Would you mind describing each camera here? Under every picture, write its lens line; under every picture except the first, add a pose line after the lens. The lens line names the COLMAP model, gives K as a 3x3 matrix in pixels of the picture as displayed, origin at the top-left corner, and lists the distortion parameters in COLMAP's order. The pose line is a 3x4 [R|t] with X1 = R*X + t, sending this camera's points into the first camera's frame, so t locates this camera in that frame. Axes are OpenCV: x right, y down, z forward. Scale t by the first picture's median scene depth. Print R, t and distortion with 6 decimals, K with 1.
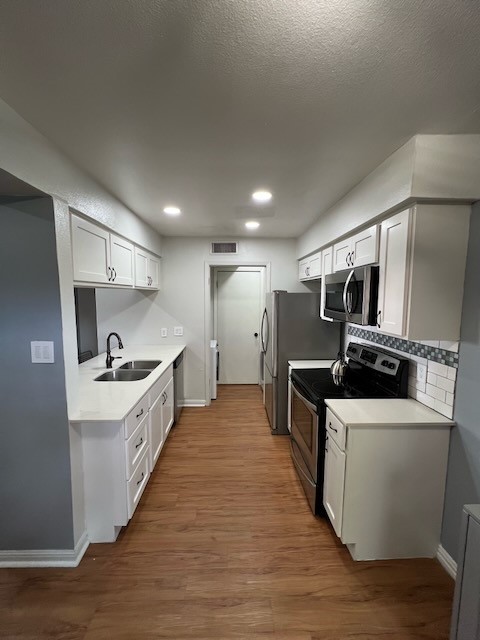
lens RADIAL K [[254.5, 0, 240.0], [0, 254.5, 320.0], [0, 0, 1]] dist [-0.000422, -0.000067]
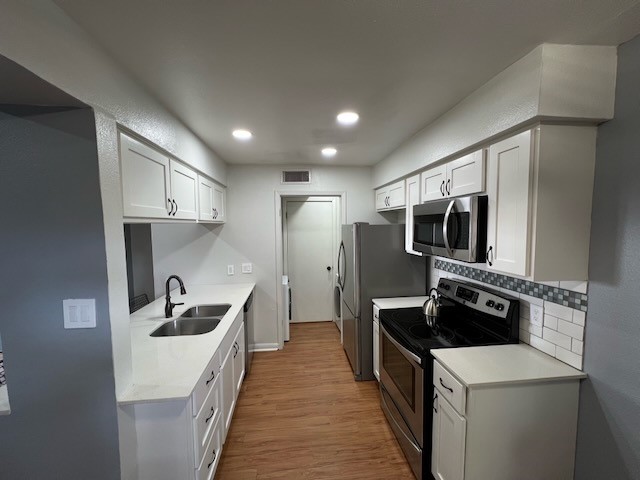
lens RADIAL K [[254.5, 0, 319.4], [0, 254.5, 242.6], [0, 0, 1]] dist [-0.000422, -0.000067]
pose [[0.997290, -0.020253, 0.070732, -0.074815], [0.022039, 0.999455, -0.024559, -0.029905], [-0.070196, 0.026051, 0.997193, 0.122167]]
